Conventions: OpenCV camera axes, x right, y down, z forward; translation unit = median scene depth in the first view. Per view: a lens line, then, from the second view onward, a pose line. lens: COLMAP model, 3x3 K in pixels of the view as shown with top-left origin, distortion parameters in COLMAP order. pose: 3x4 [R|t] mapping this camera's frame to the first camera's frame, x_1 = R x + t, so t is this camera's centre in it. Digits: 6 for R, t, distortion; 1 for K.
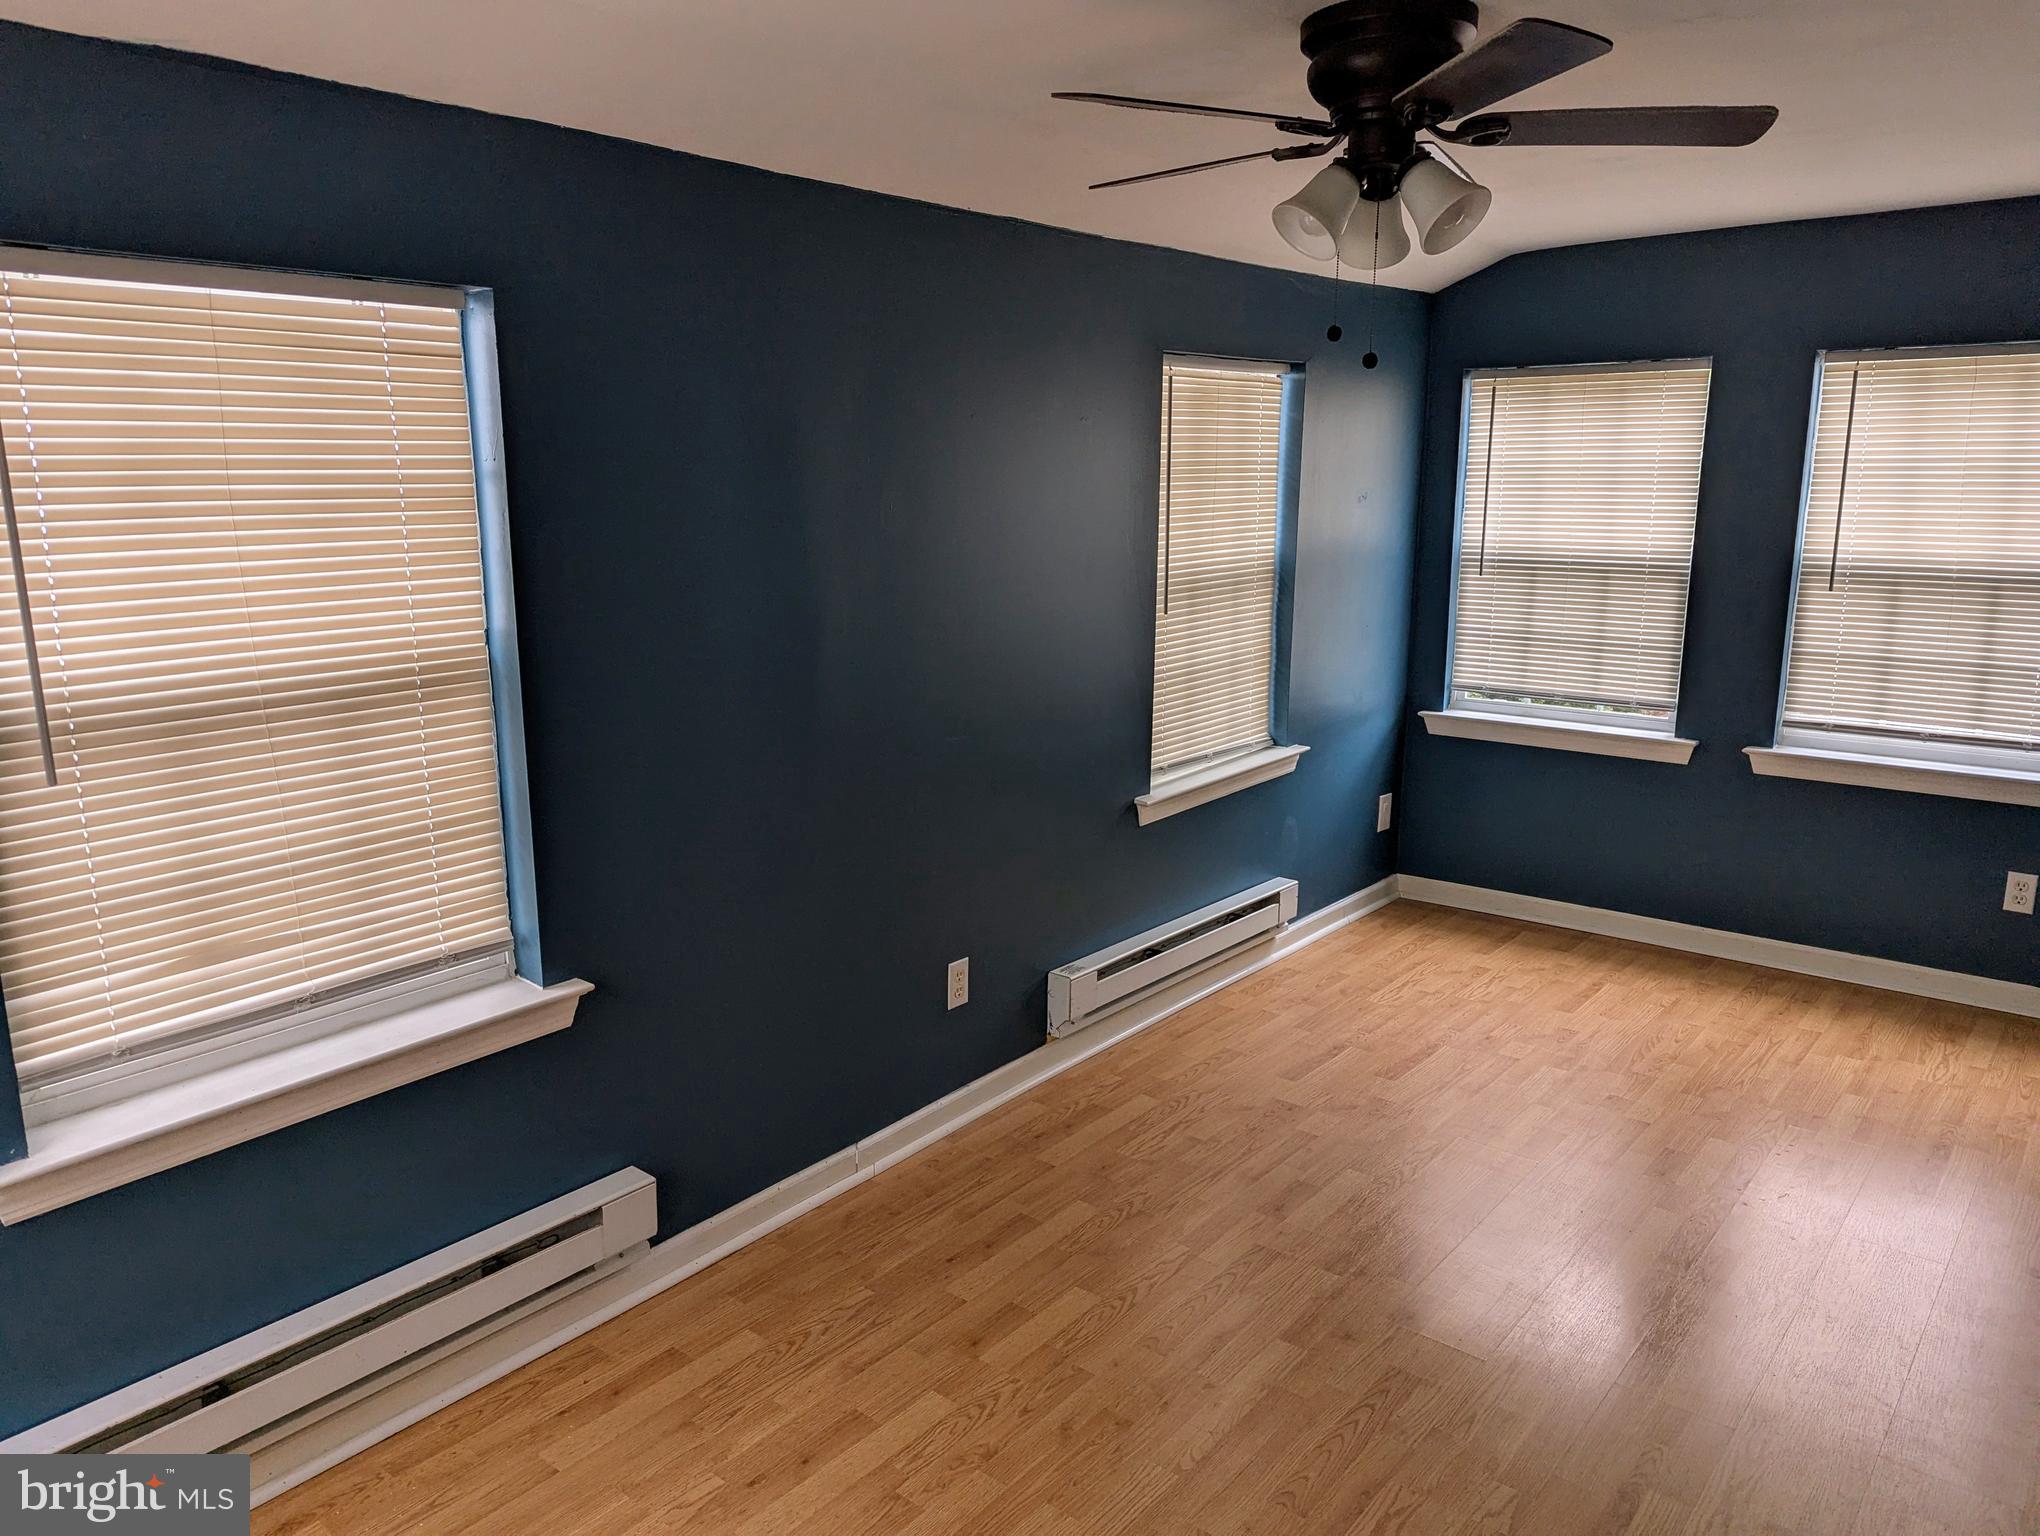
lens RADIAL K [[1445.4, 0, 1020.1], [0, 1445.4, 765.5], [0, 0, 1]] dist [0.048327, -0.020277]
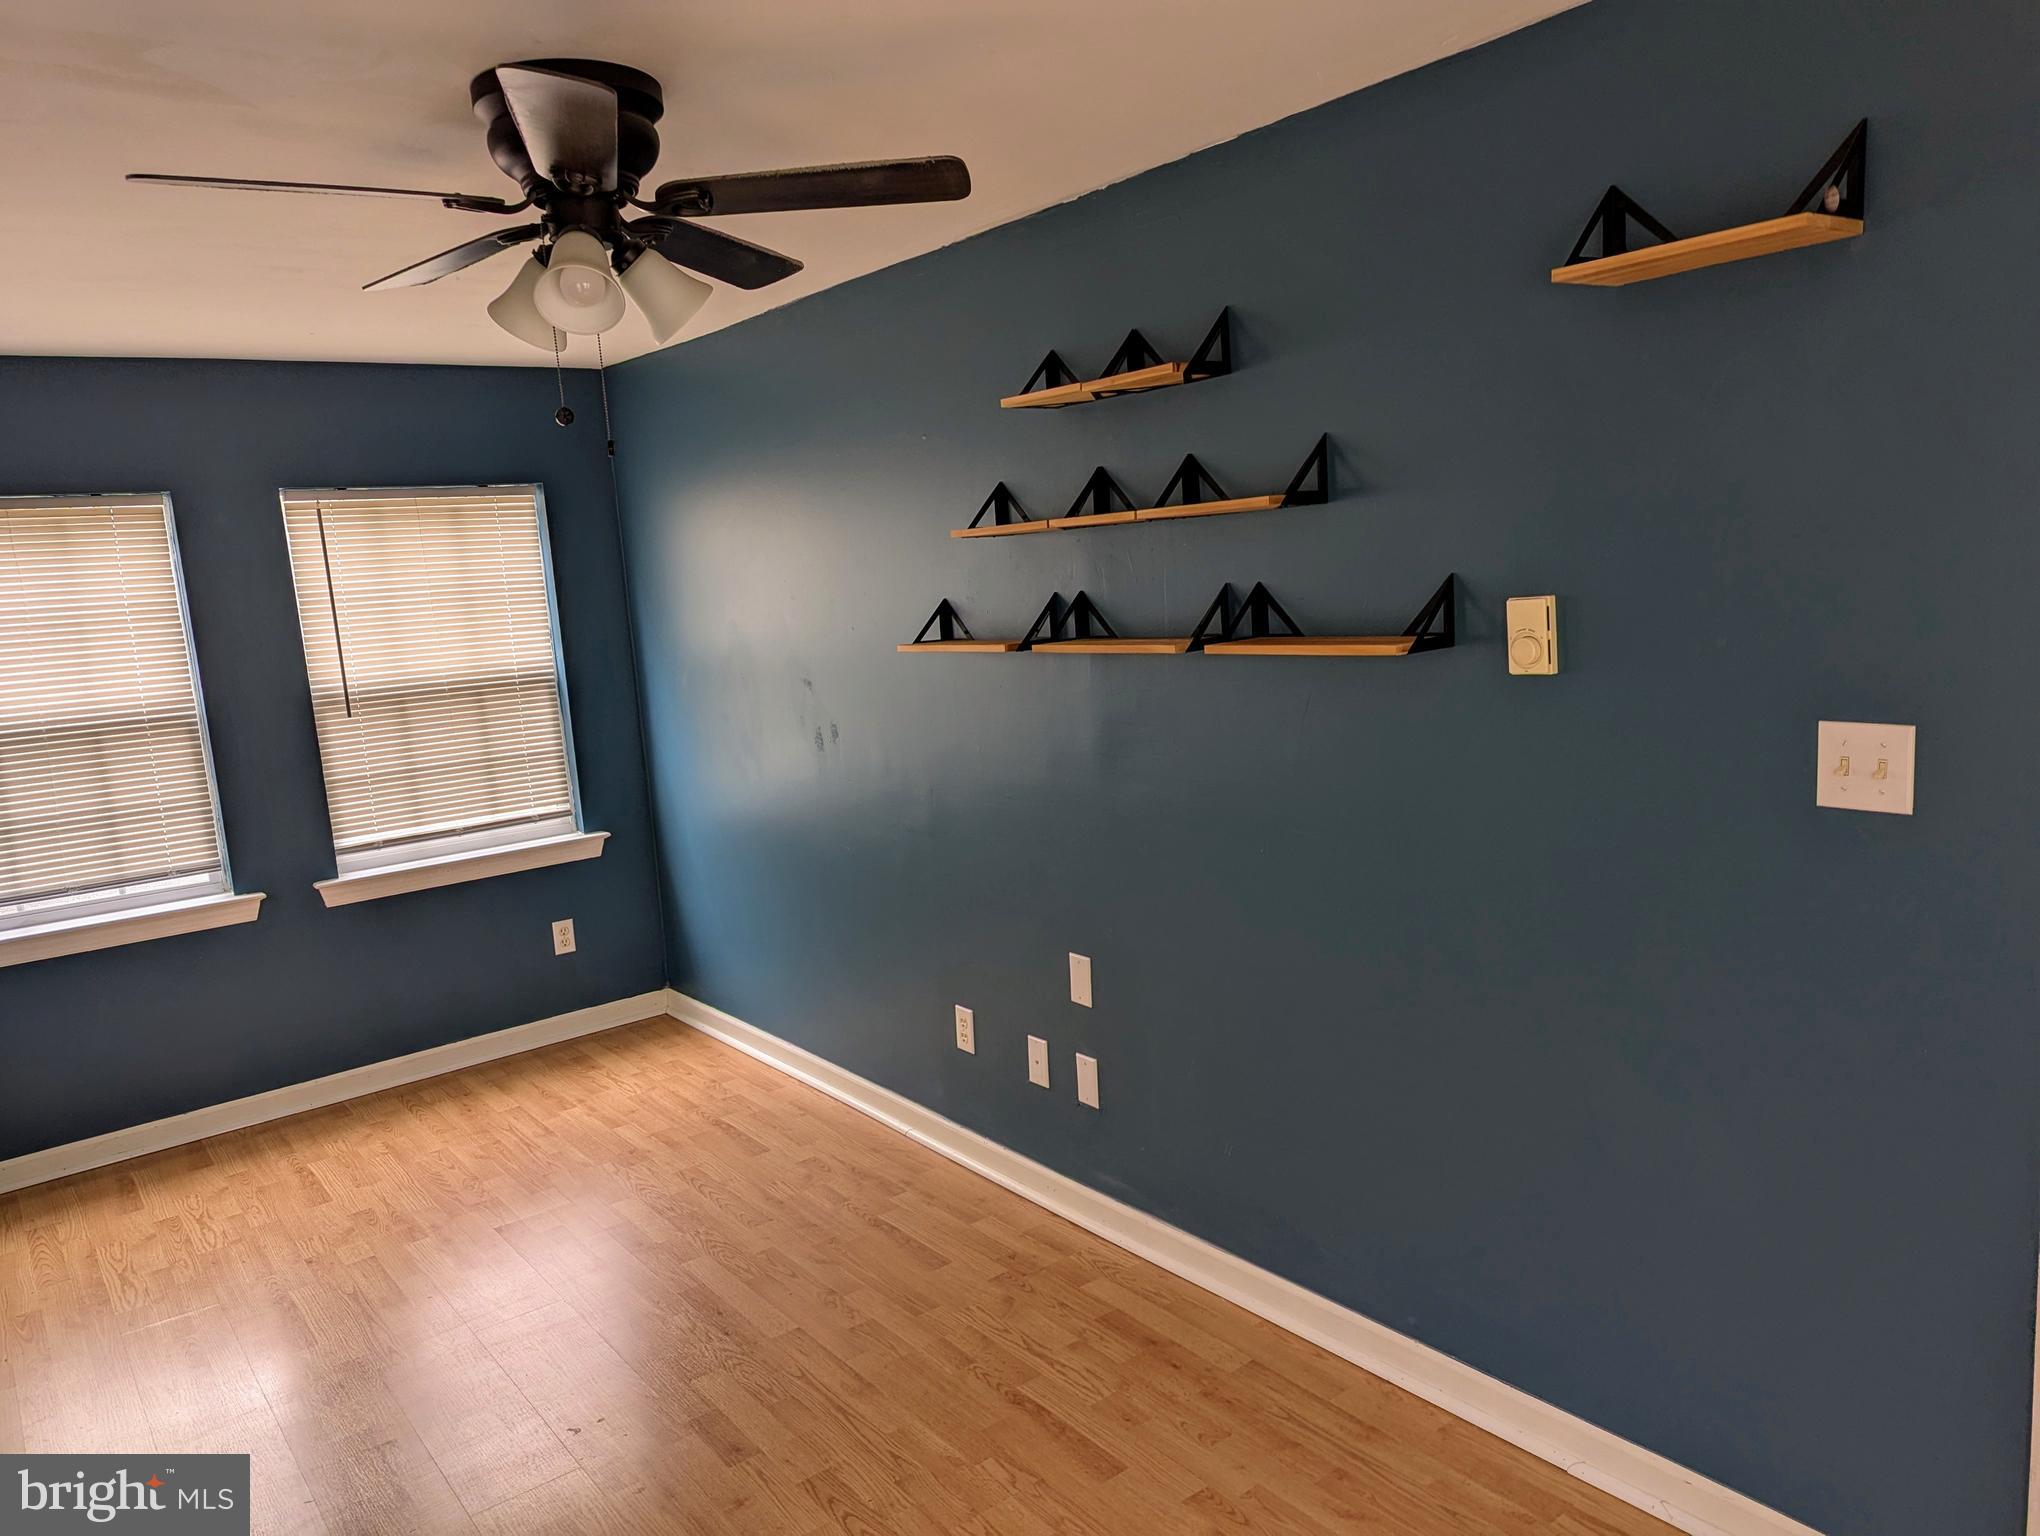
lens RADIAL K [[1445.4, 0, 1021.7], [0, 1445.4, 770.6], [0, 0, 1]] dist [0.048327, -0.020277]
pose [[0.229239, -0.161689, 0.959847, -0.338918], [0.265563, 0.959086, 0.098137, -0.058523], [-0.936443, 0.232403, 0.262799, 0.294769]]
